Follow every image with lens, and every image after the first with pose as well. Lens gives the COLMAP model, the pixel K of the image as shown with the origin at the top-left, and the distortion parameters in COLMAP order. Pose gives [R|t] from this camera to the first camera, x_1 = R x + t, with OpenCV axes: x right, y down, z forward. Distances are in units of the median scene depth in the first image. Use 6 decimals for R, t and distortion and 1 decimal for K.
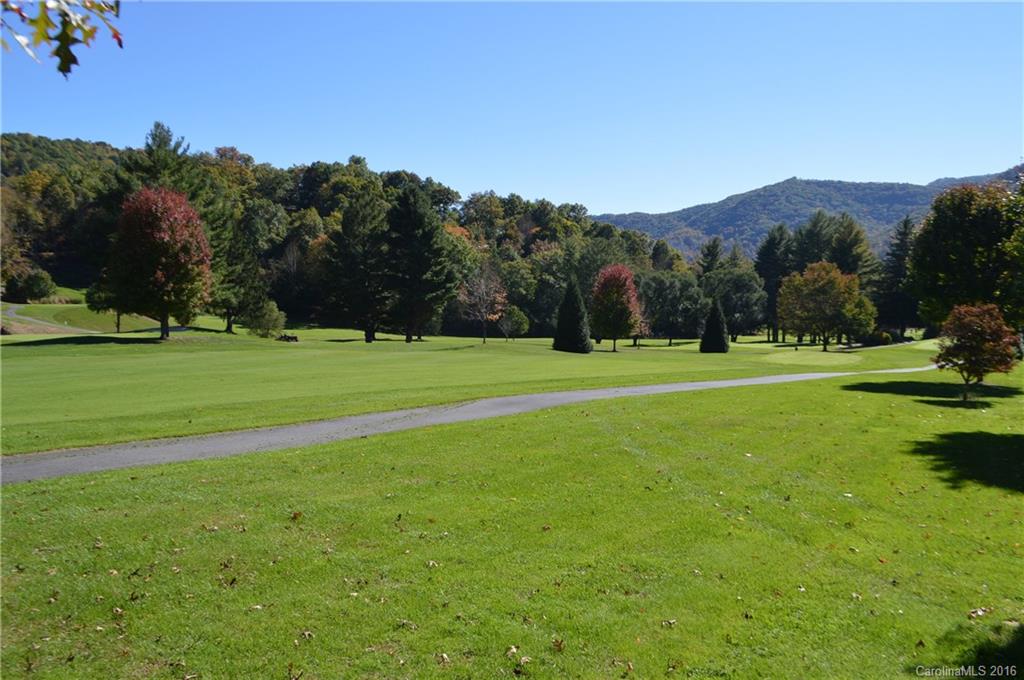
lens RADIAL K [[823.9, 0, 511.9], [0, 823.9, 337.2], [0, 0, 1]] dist [-0.012437, -0.000209]
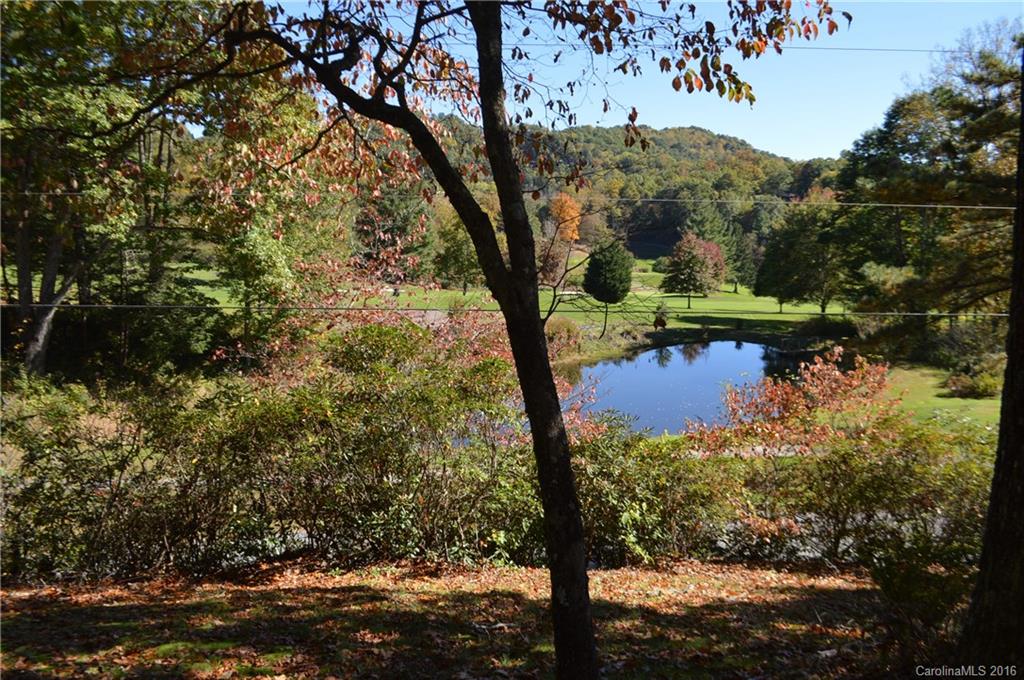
lens RADIAL K [[823.9, 0, 512.2], [0, 823.9, 338.7], [0, 0, 1]] dist [-0.012437, -0.000209]
pose [[0.819871, 0.050105, -0.570352, 0.124389], [-0.020229, 0.998076, 0.058602, -0.000143], [0.572191, -0.036509, 0.819307, -0.328625]]
